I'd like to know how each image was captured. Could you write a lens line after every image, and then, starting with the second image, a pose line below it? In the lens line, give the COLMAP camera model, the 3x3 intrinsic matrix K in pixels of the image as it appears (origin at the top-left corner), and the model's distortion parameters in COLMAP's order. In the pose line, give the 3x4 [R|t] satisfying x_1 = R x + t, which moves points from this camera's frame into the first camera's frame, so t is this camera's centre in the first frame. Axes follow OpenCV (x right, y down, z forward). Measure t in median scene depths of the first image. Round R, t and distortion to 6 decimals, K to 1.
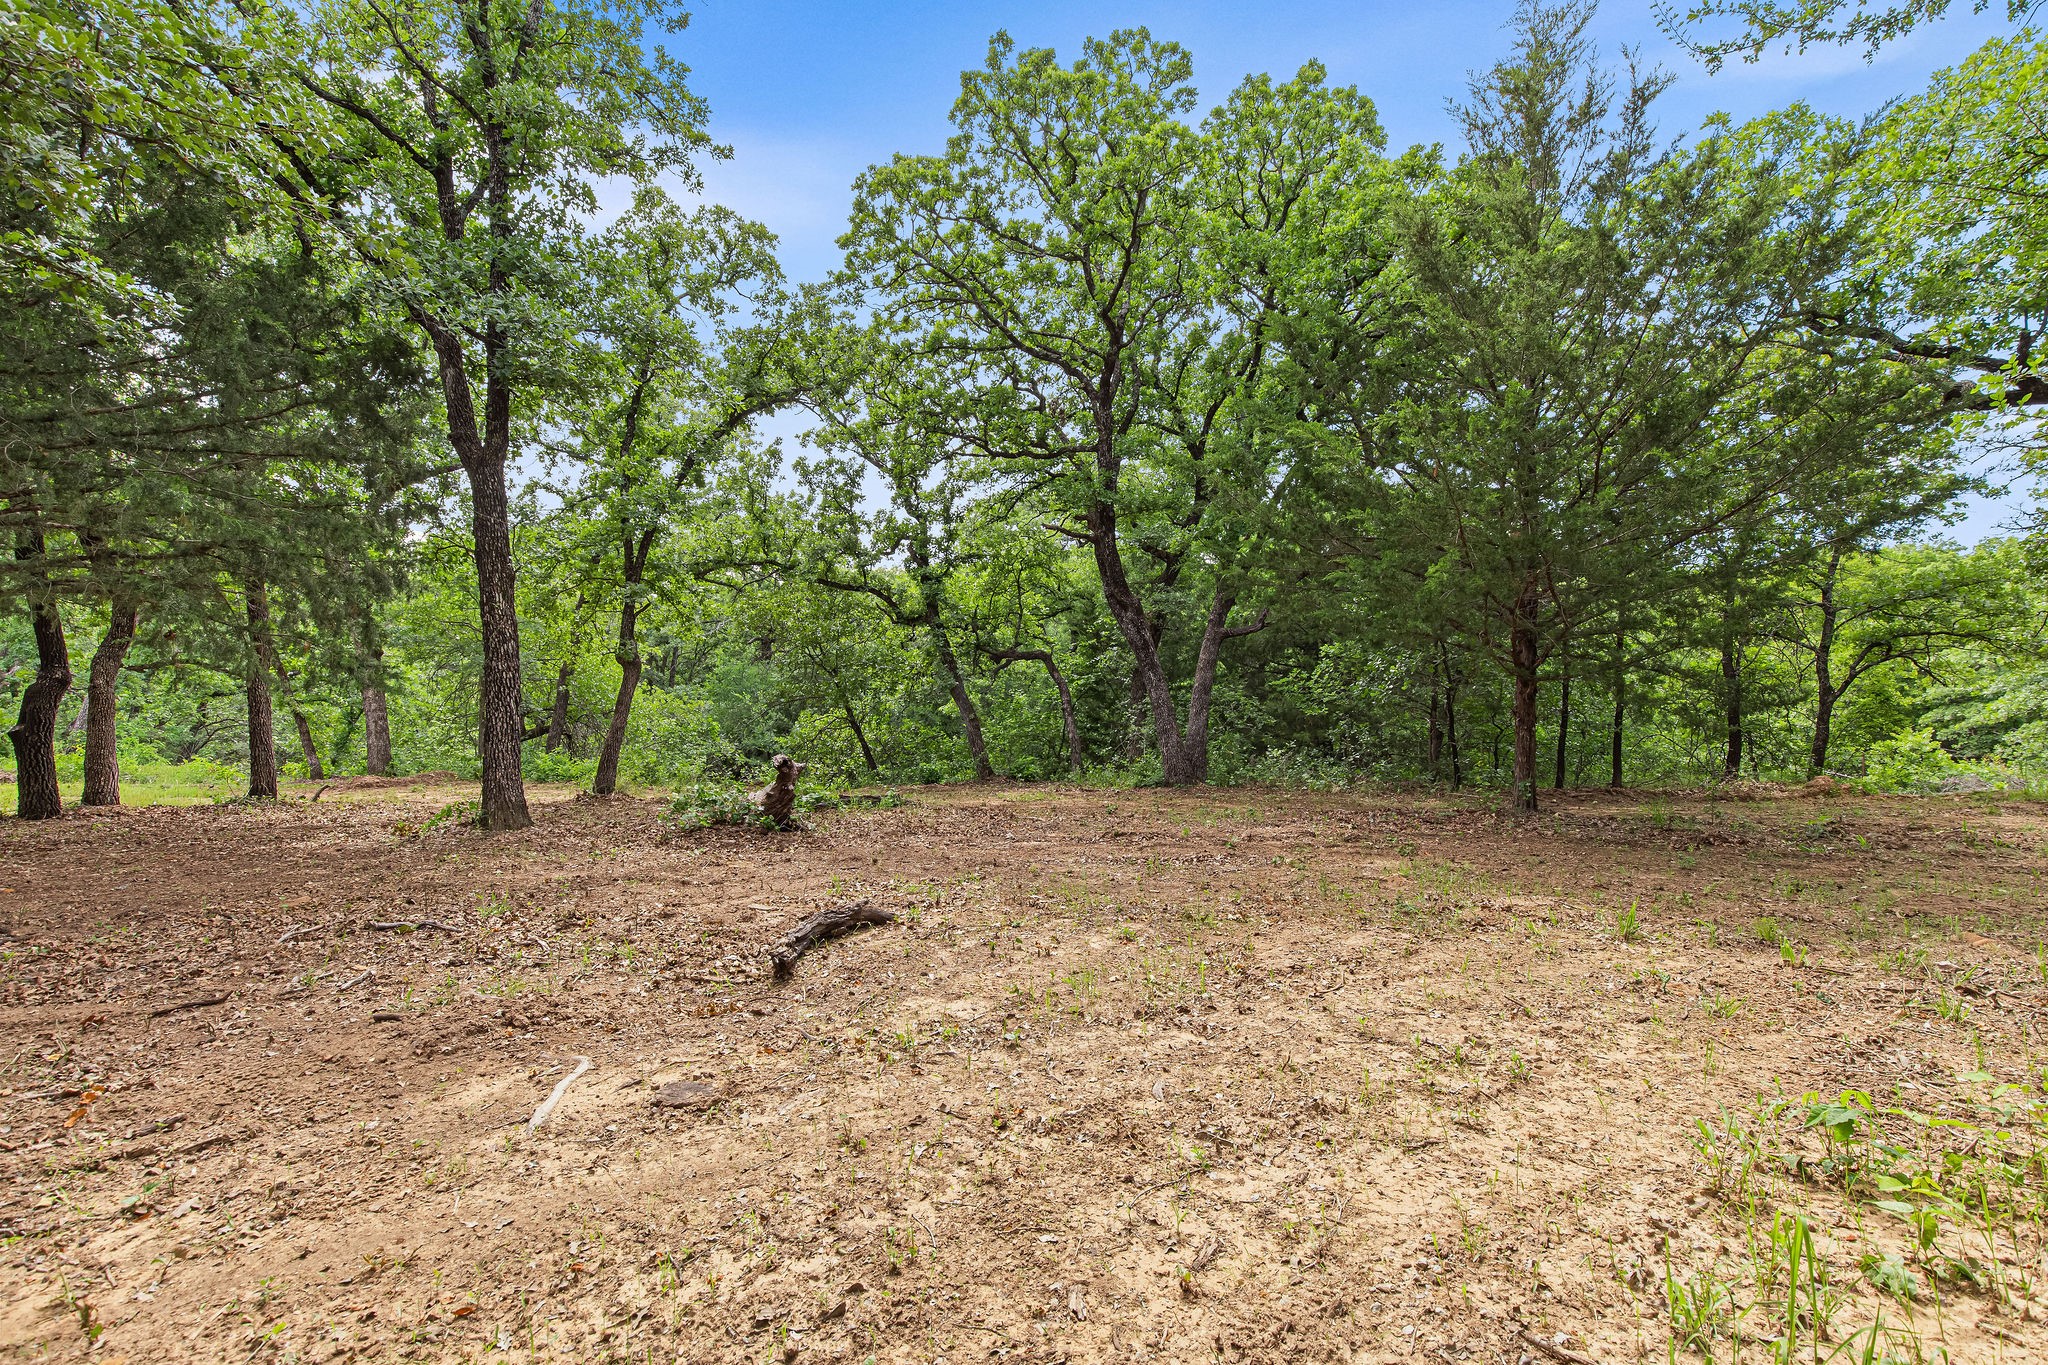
lens RADIAL K [[927.0, 0, 1029.4], [0, 927.0, 691.7], [0, 0, 1]] dist [0.006776, -0.000882]
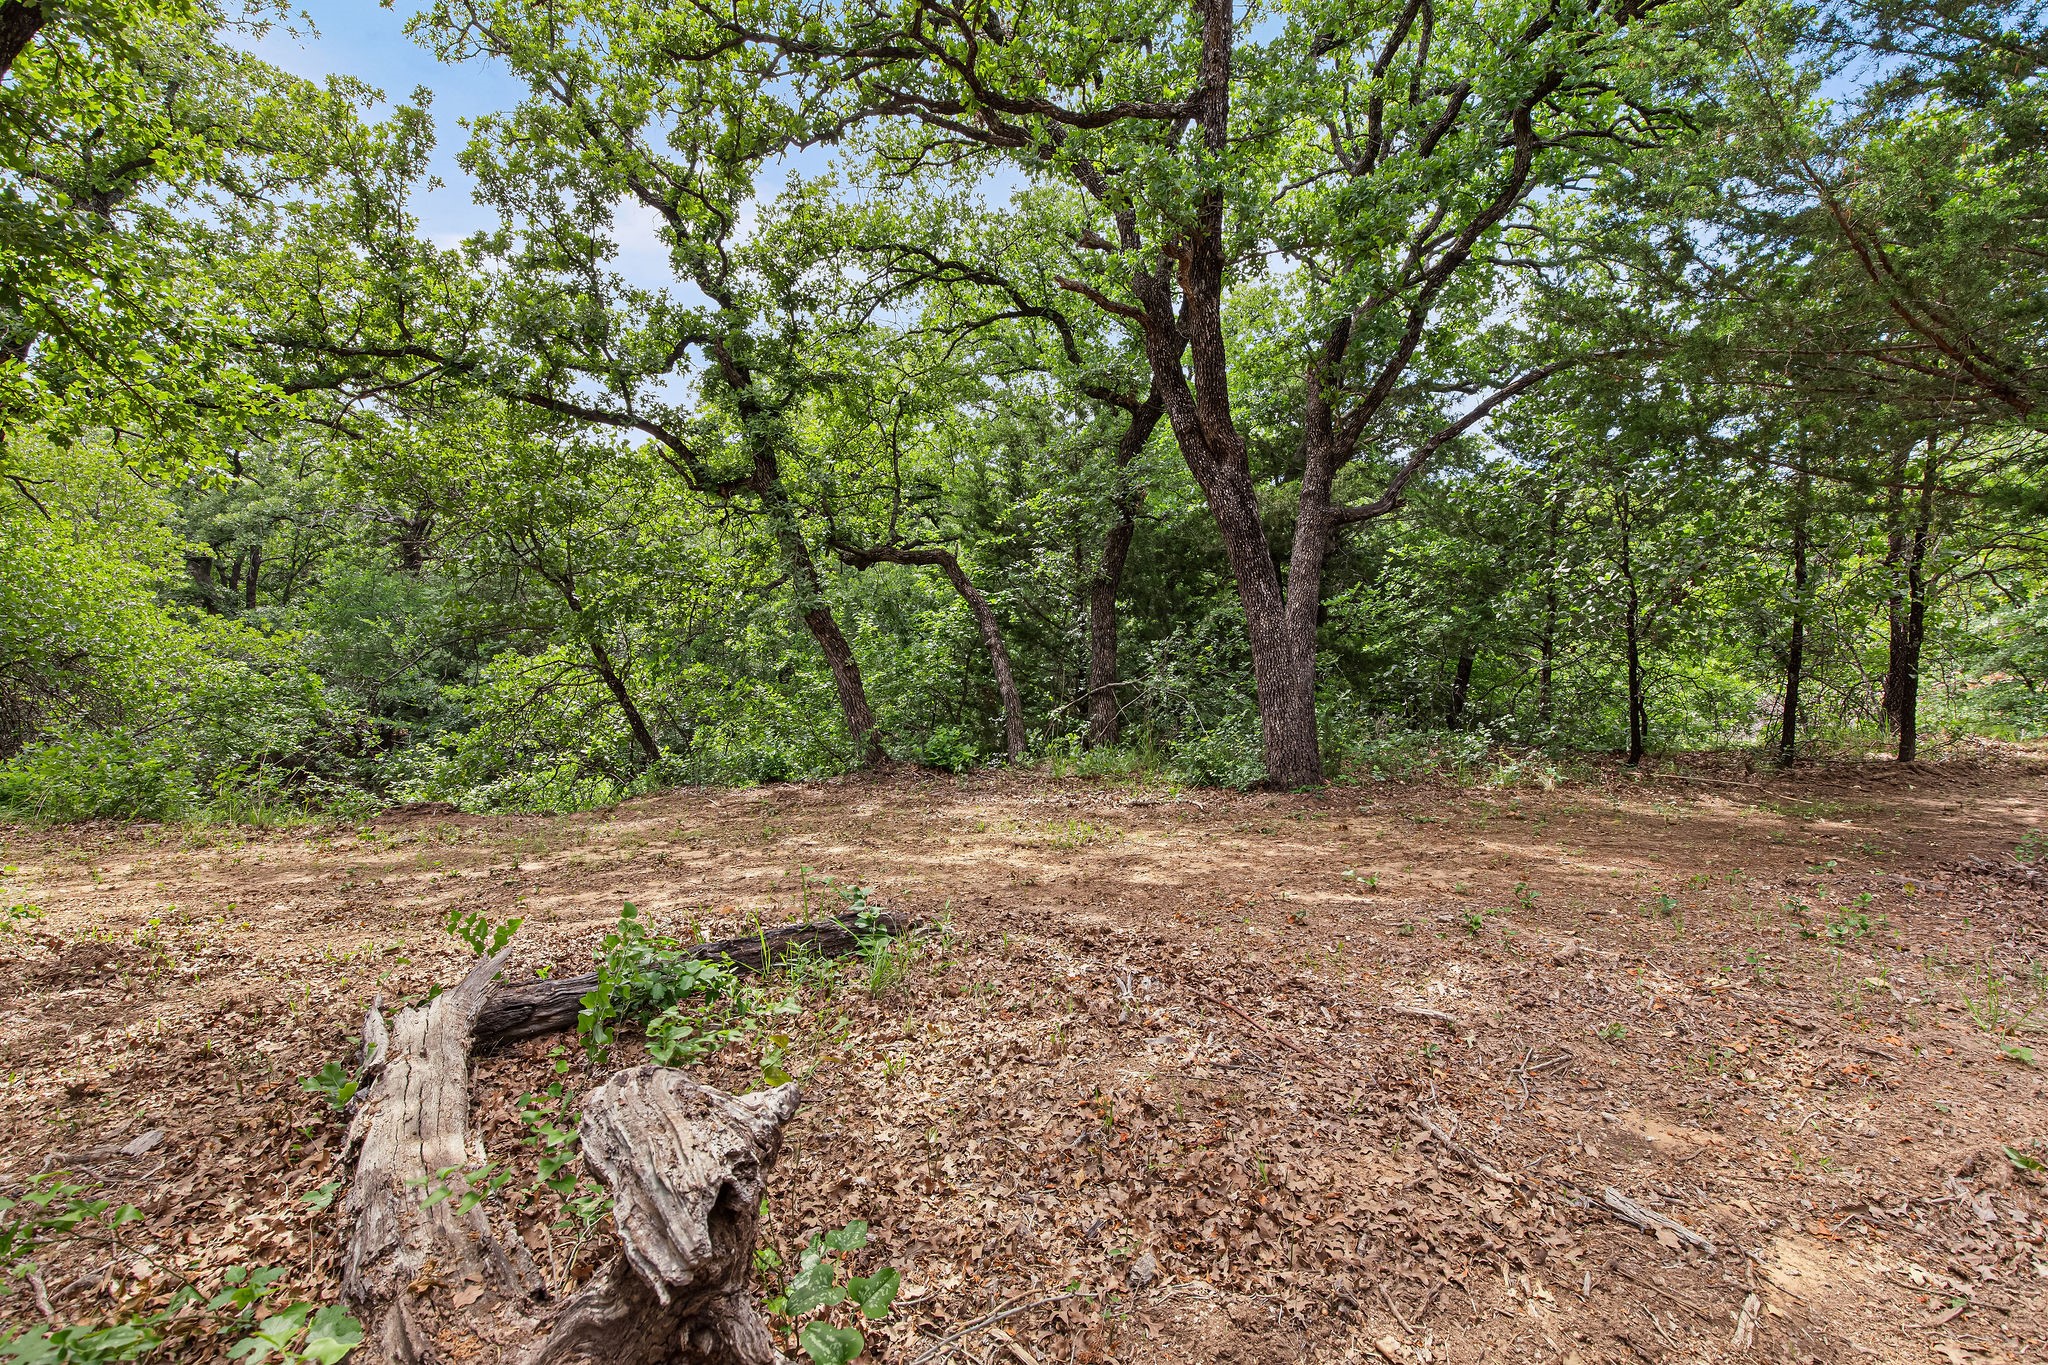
lens RADIAL K [[927.0, 0, 1029.4], [0, 927.0, 691.7], [0, 0, 1]] dist [0.006776, -0.000882]
pose [[0.953187, -0.023075, 0.301499, -0.120696], [-0.001246, 0.996776, 0.080227, -0.000160], [-0.302379, -0.076847, 0.950085, 0.411620]]
